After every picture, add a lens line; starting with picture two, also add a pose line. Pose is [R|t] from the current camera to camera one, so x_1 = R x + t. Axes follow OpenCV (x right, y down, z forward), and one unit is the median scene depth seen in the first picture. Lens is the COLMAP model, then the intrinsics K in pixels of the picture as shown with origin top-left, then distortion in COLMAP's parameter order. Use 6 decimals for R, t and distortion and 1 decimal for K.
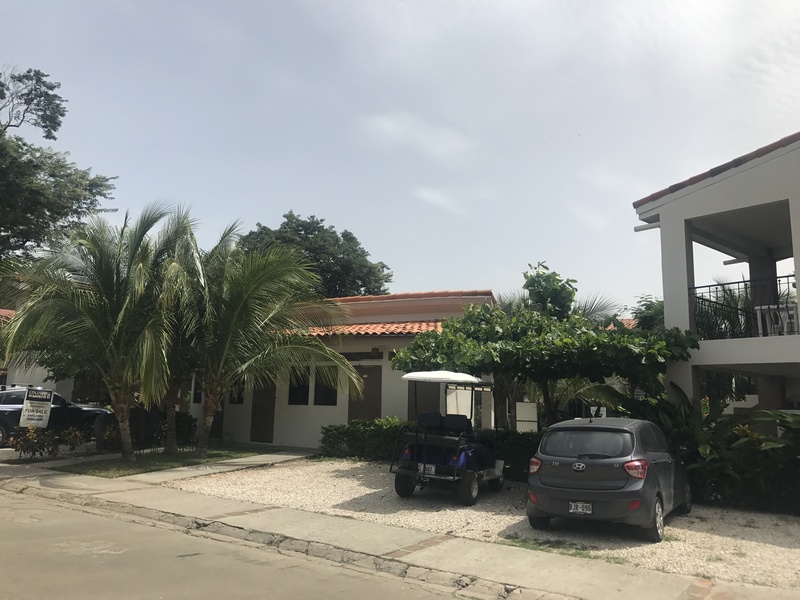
lens RADIAL K [[650.6, 0, 401.1], [0, 650.6, 268.3], [0, 0, 1]] dist [0.003342, 0.001898]
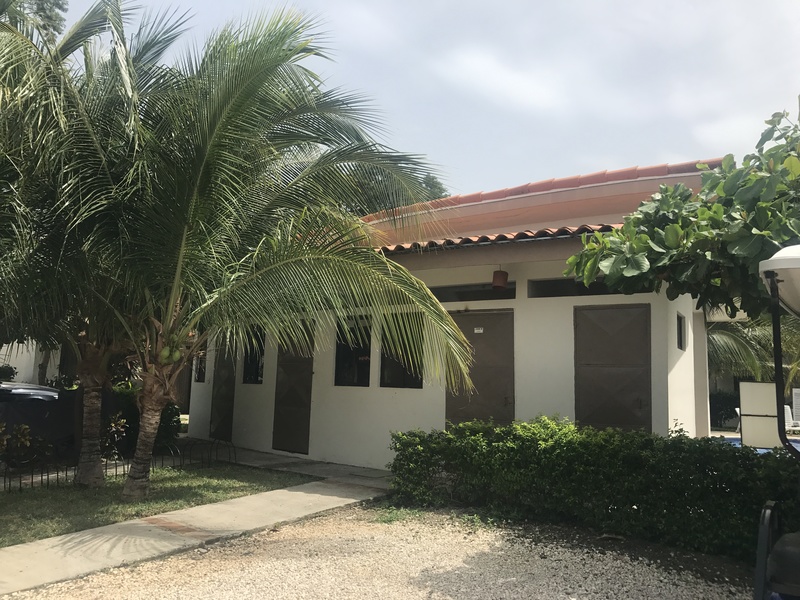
lens RADIAL K [[663.2, 0, 400.0], [0, 663.2, 300.0], [0, 0, 1]] dist [0.003724, 0.007404]
pose [[0.993094, -0.007568, -0.117078, -0.056000], [0.017253, 0.996488, 0.081933, 0.100991], [0.116047, -0.083387, 0.989737, 0.501519]]
